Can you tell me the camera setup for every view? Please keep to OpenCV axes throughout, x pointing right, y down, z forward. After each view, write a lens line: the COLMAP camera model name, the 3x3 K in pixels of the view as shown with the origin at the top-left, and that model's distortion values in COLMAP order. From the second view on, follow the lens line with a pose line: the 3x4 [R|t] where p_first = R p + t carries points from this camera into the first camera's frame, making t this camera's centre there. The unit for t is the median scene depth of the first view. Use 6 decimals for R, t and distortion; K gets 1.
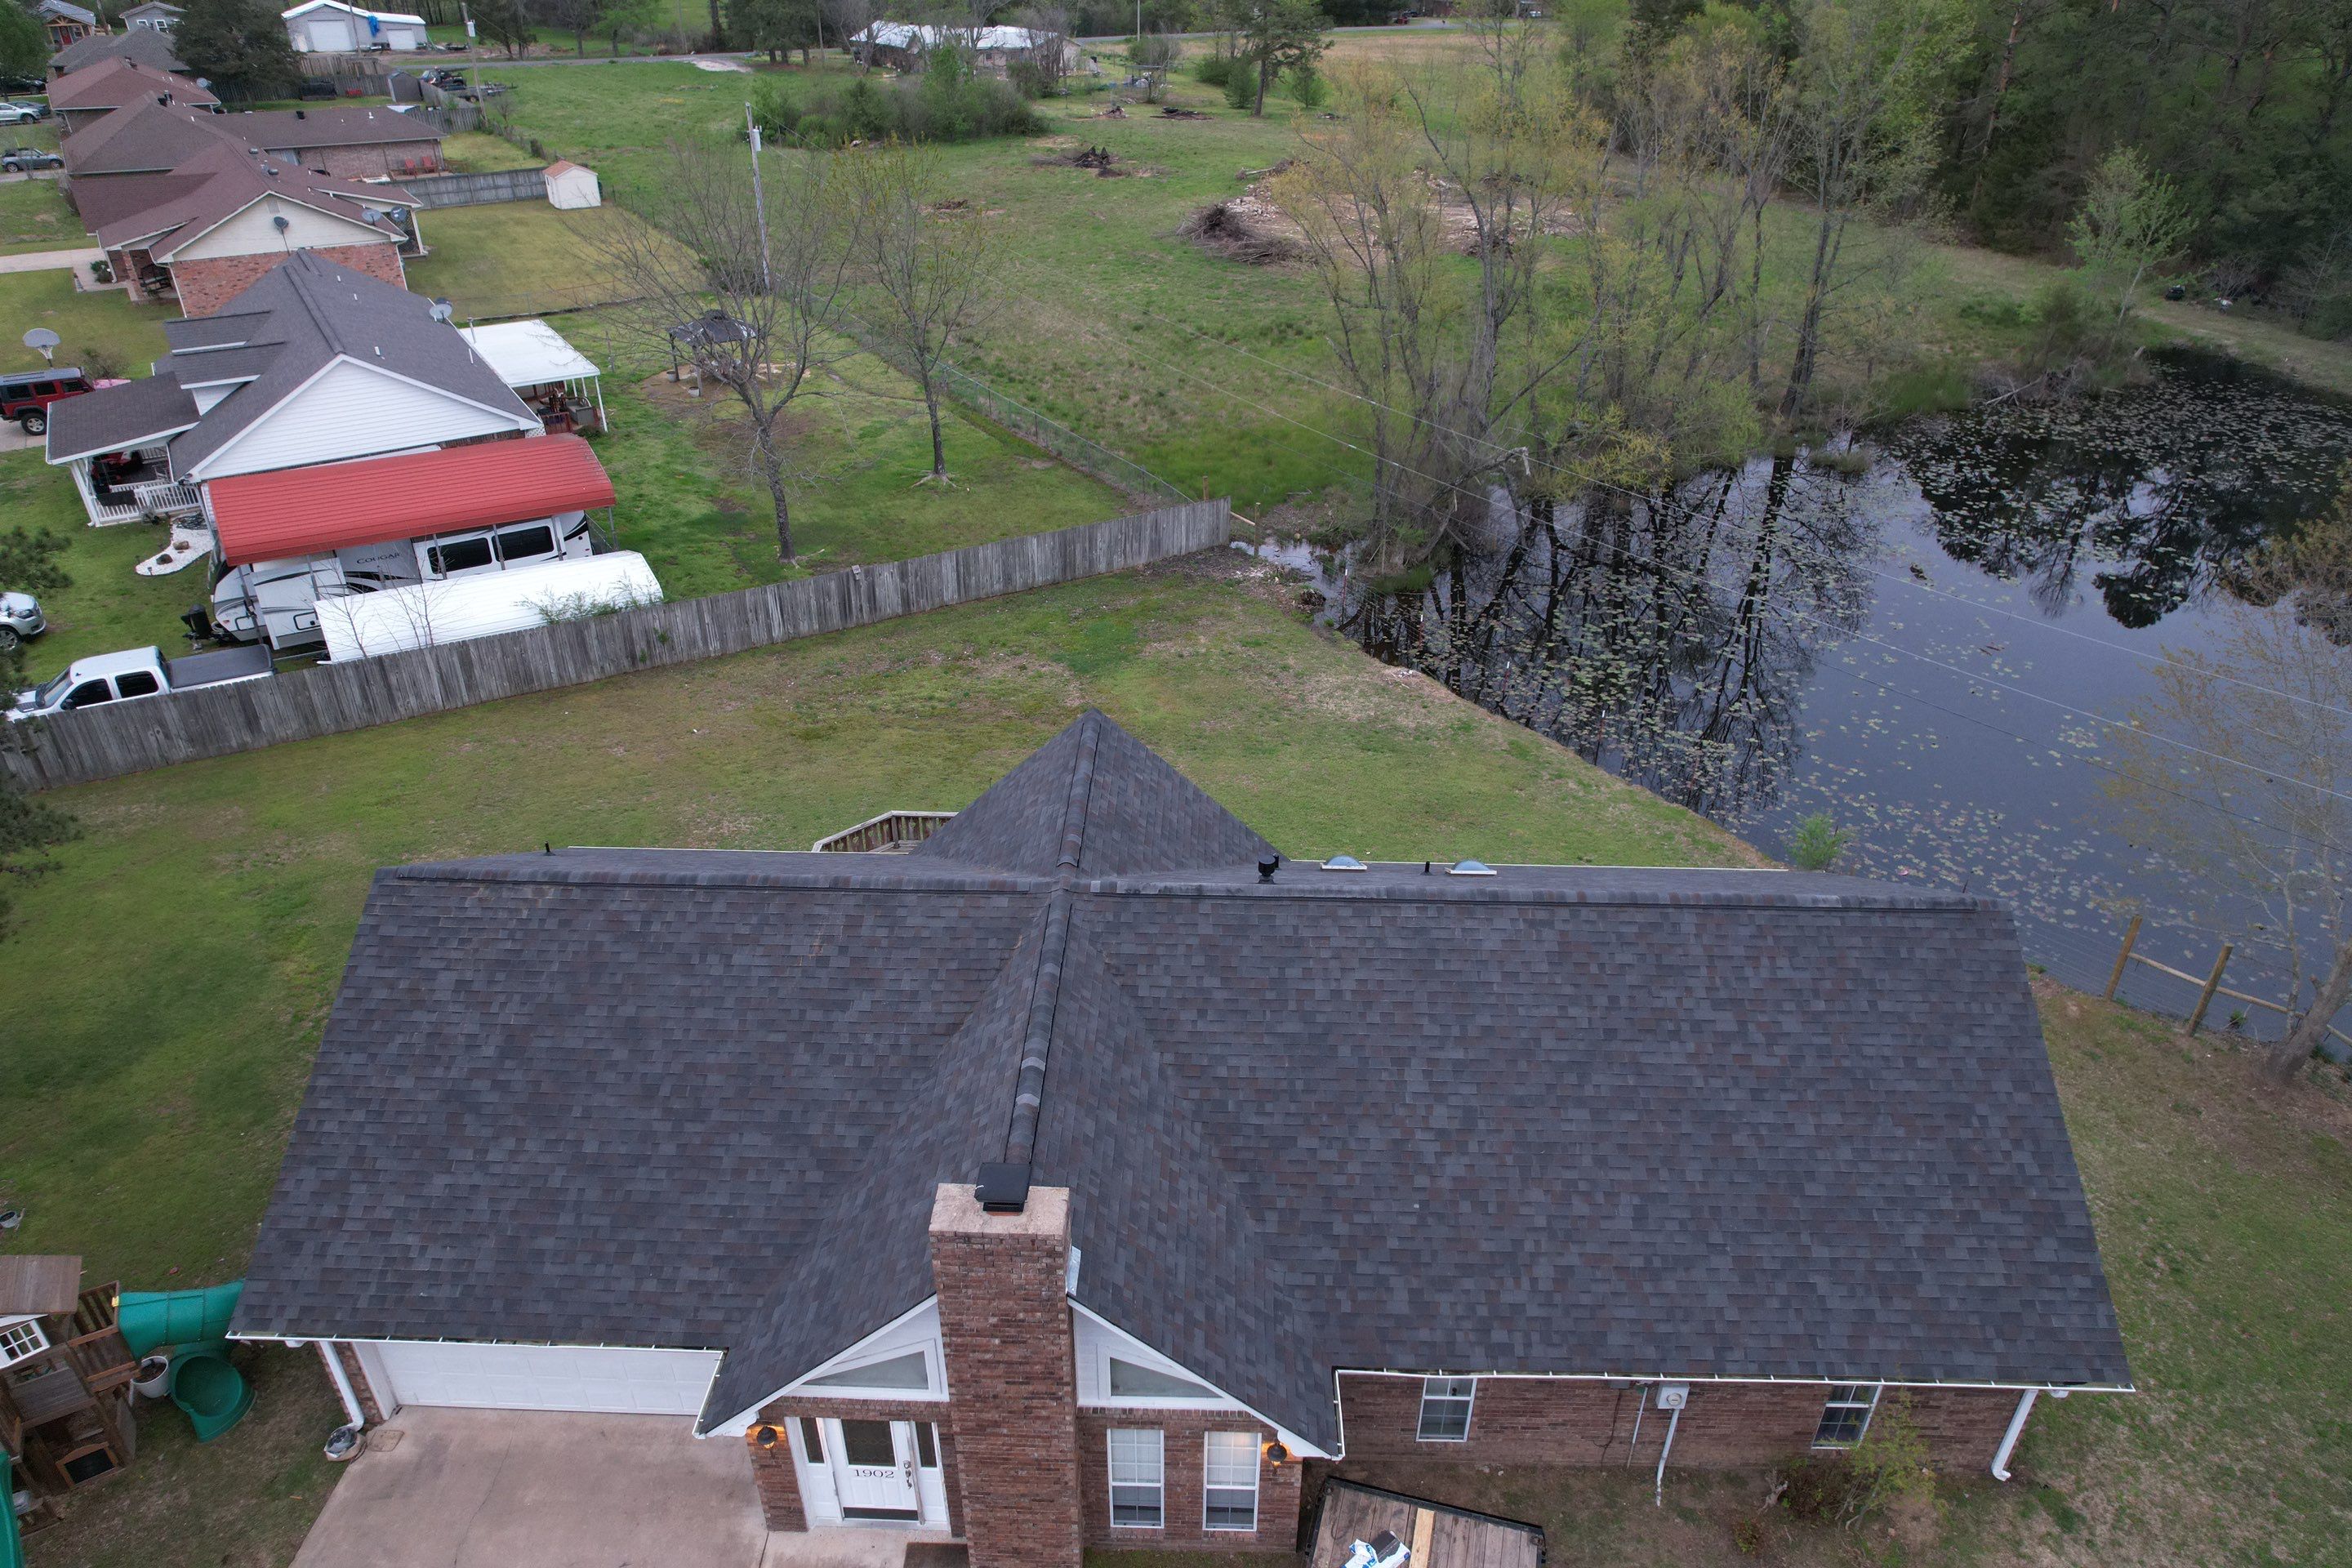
lens RADIAL K [[1504.2, 0, 1182.5], [0, 1504.2, 785.1], [0, 0, 1]] dist [-0.077901, 0.070745]
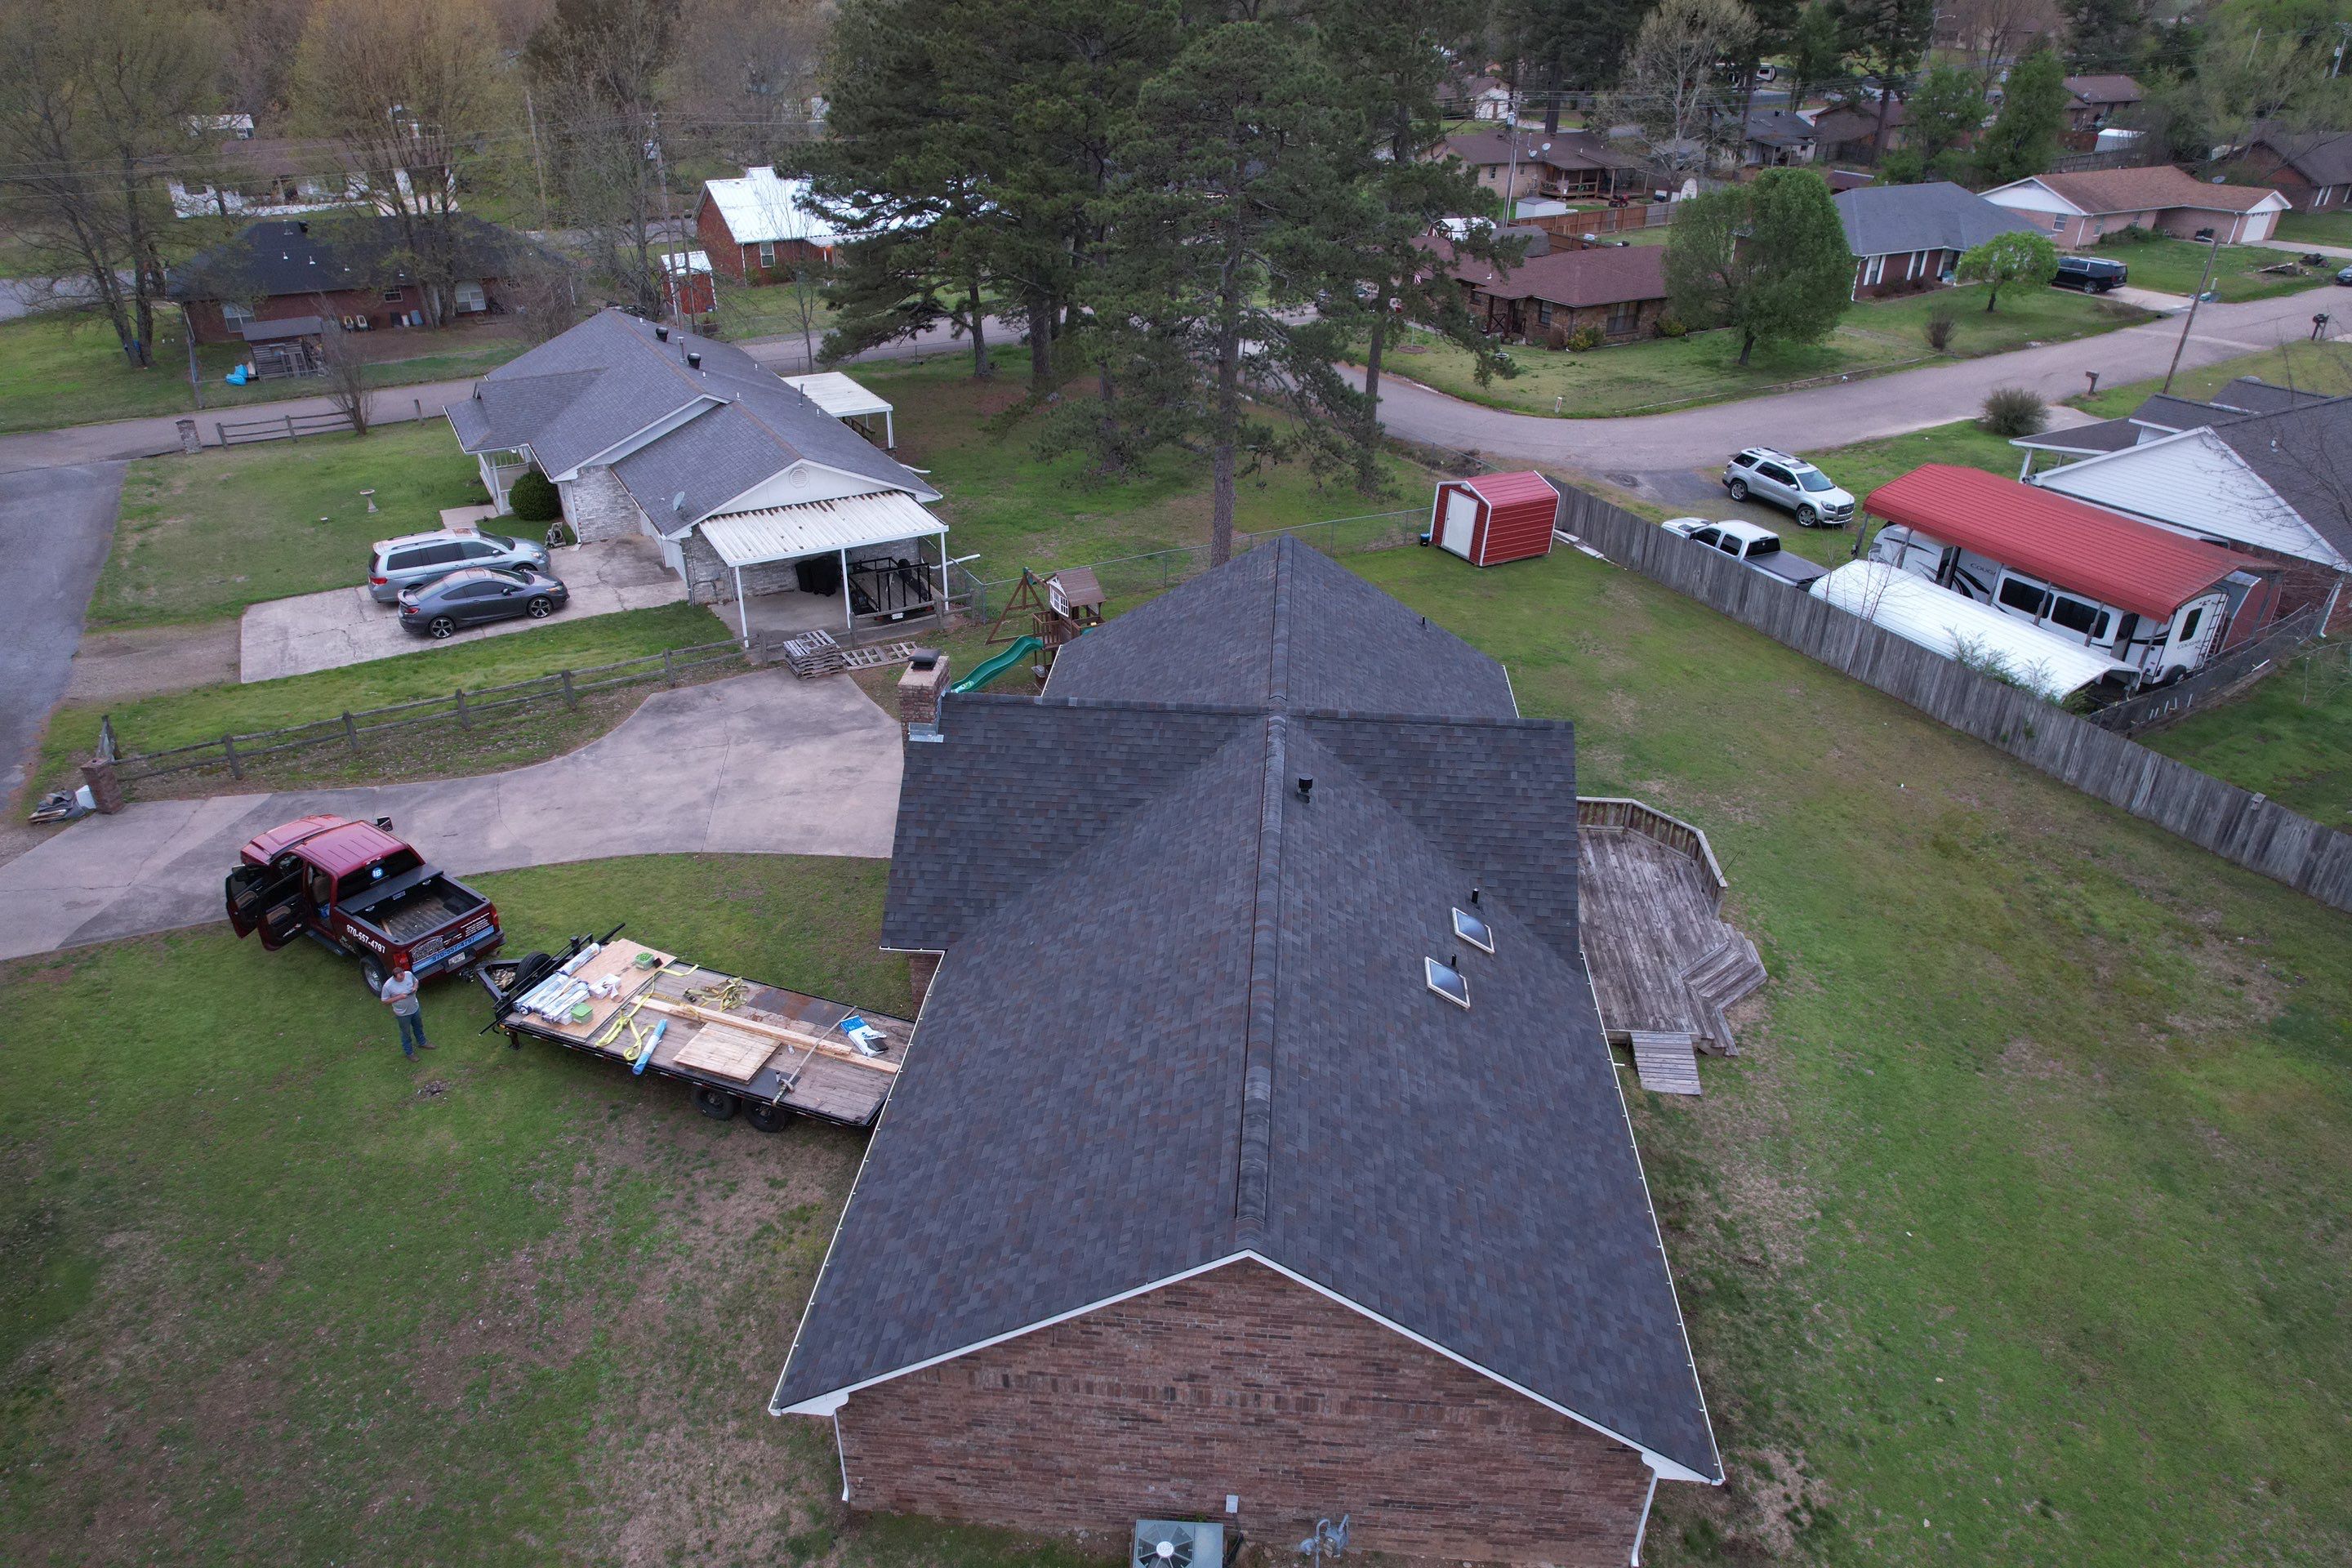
lens RADIAL K [[1510.2, 0, 1181.3], [0, 1510.2, 776.2], [0, 0, 1]] dist [-0.084300, 0.080311]
pose [[-0.051789, 0.462535, -0.885087, 0.533028], [-0.518674, 0.744909, 0.419629, -0.190004], [0.853402, 0.480804, 0.201326, 0.334540]]
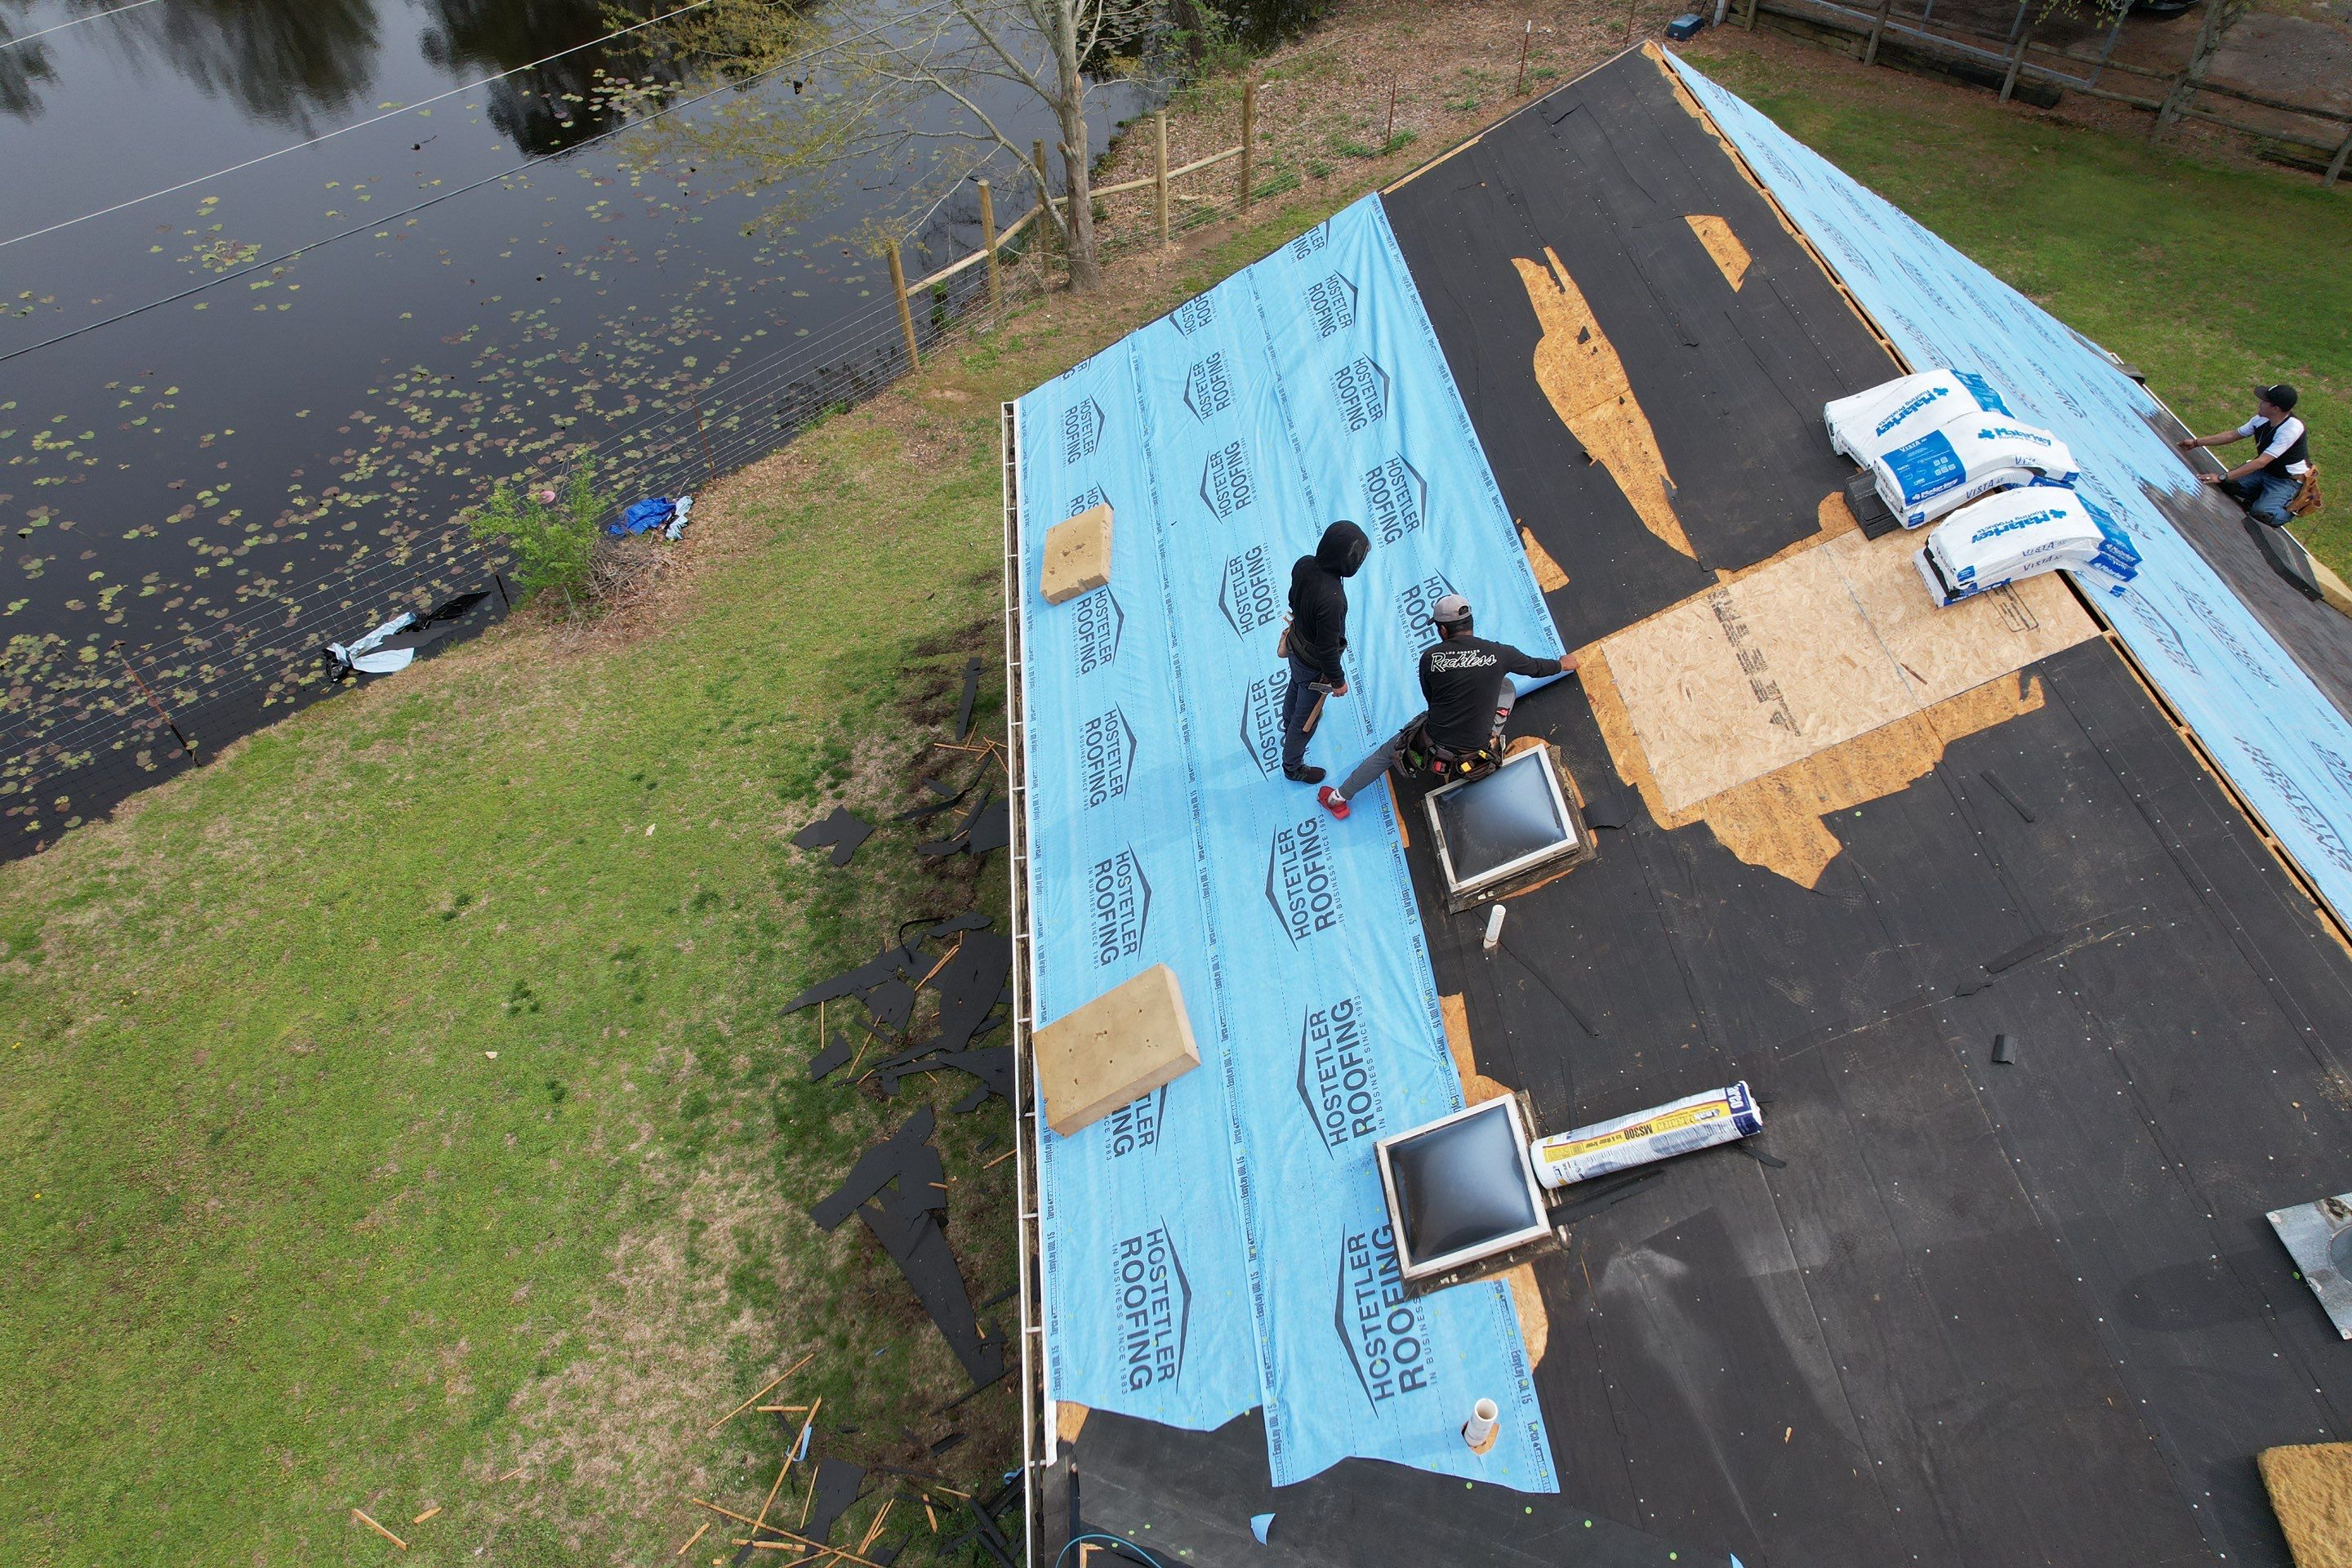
lens RADIAL K [[1510.2, 0, 1181.3], [0, 1510.2, 776.2], [0, 0, 1]] dist [-0.084300, 0.080311]
pose [[-0.117670, -0.729963, 0.673281, -0.013699], [0.506479, 0.539067, 0.672968, -0.119826], [-0.854185, 0.420191, 0.306279, 0.523547]]
